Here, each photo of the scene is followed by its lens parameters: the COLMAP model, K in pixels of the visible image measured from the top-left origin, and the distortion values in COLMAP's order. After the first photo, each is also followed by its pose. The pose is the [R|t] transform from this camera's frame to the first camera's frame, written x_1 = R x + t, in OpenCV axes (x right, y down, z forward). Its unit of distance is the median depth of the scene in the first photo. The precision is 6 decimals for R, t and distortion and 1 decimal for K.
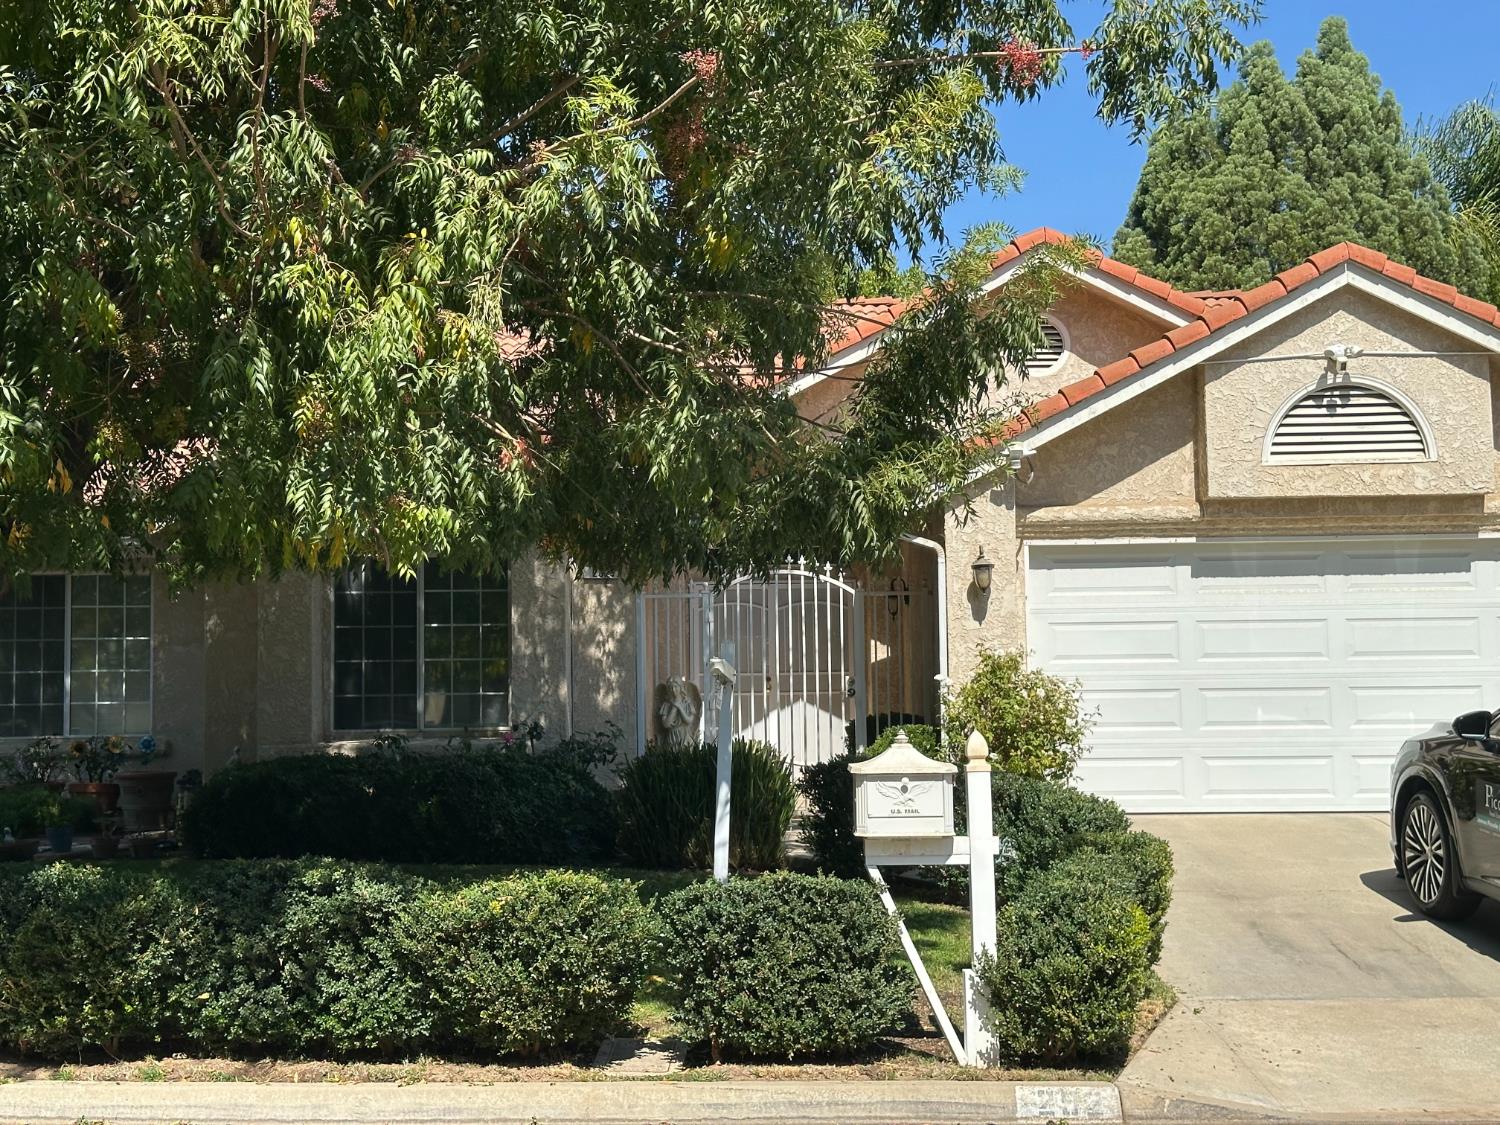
lens RADIAL K [[2075.0, 0, 747.5], [0, 2075.0, 603.6], [0, 0, 1]] dist [0.145081, -0.085873]
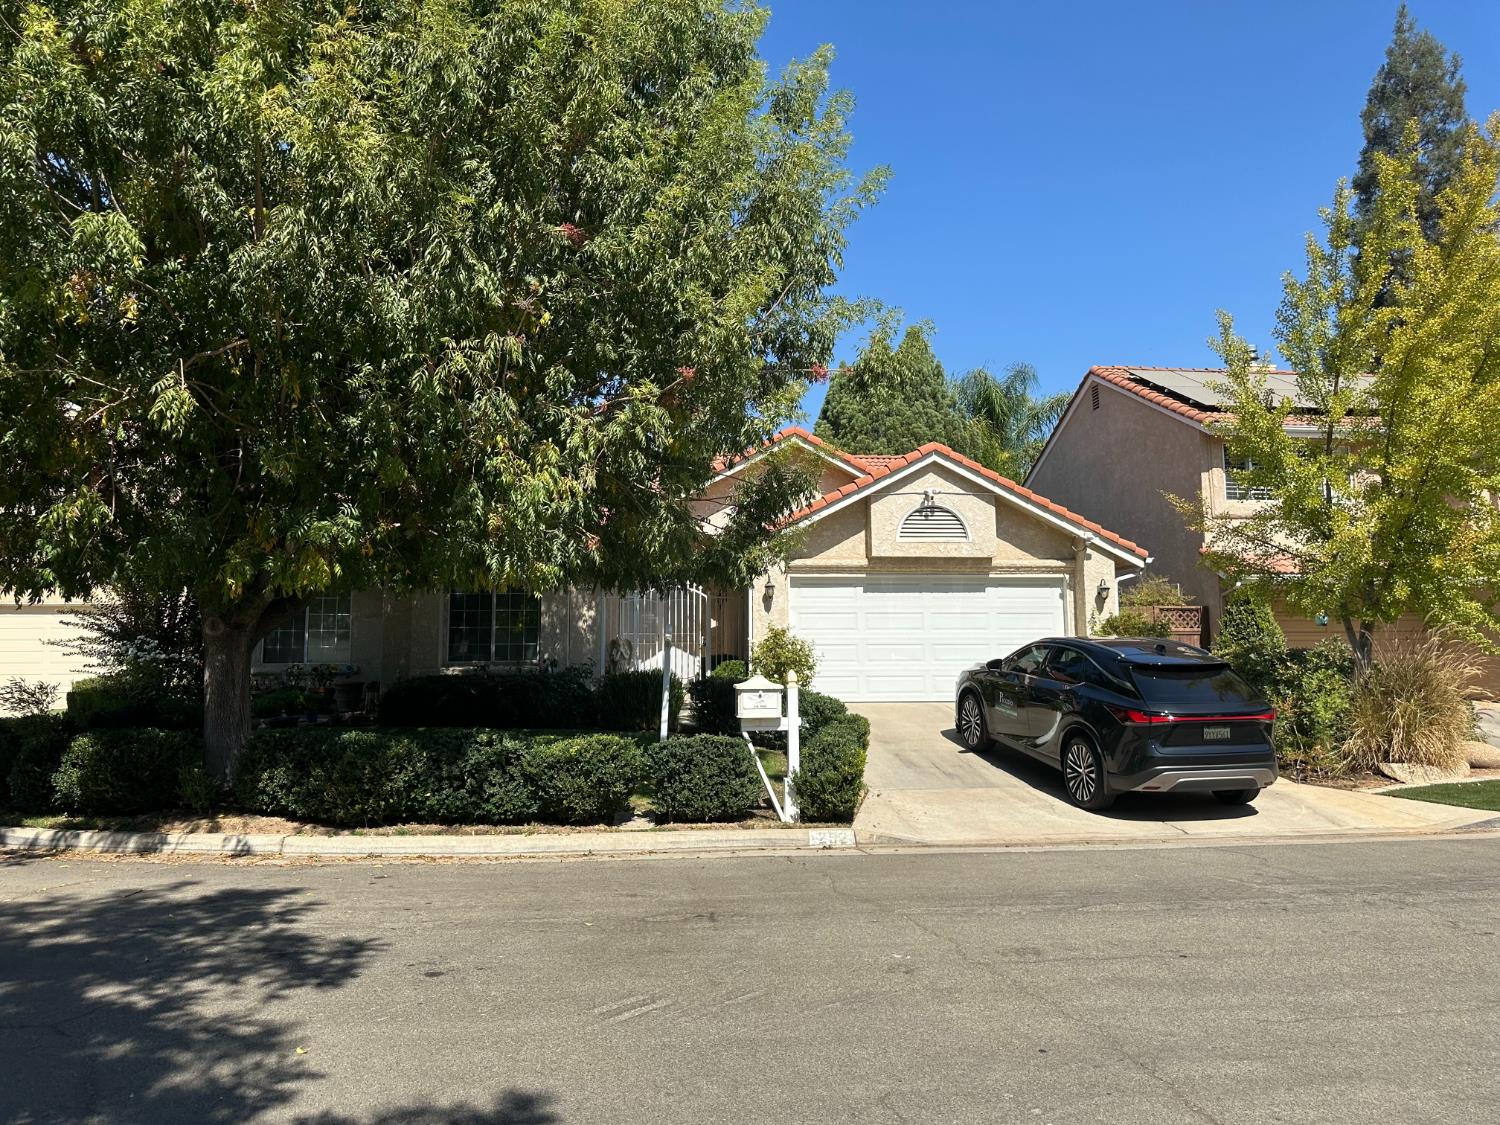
lens RADIAL K [[1038.4, 0, 758.1], [0, 1038.4, 570.7], [0, 0, 1]] dist [0.172104, -0.327358]
pose [[0.990337, 0.018965, 0.137378, -0.080029], [-0.016277, 0.999654, -0.020659, -0.020706], [-0.137722, 0.018223, 0.990303, -0.095090]]
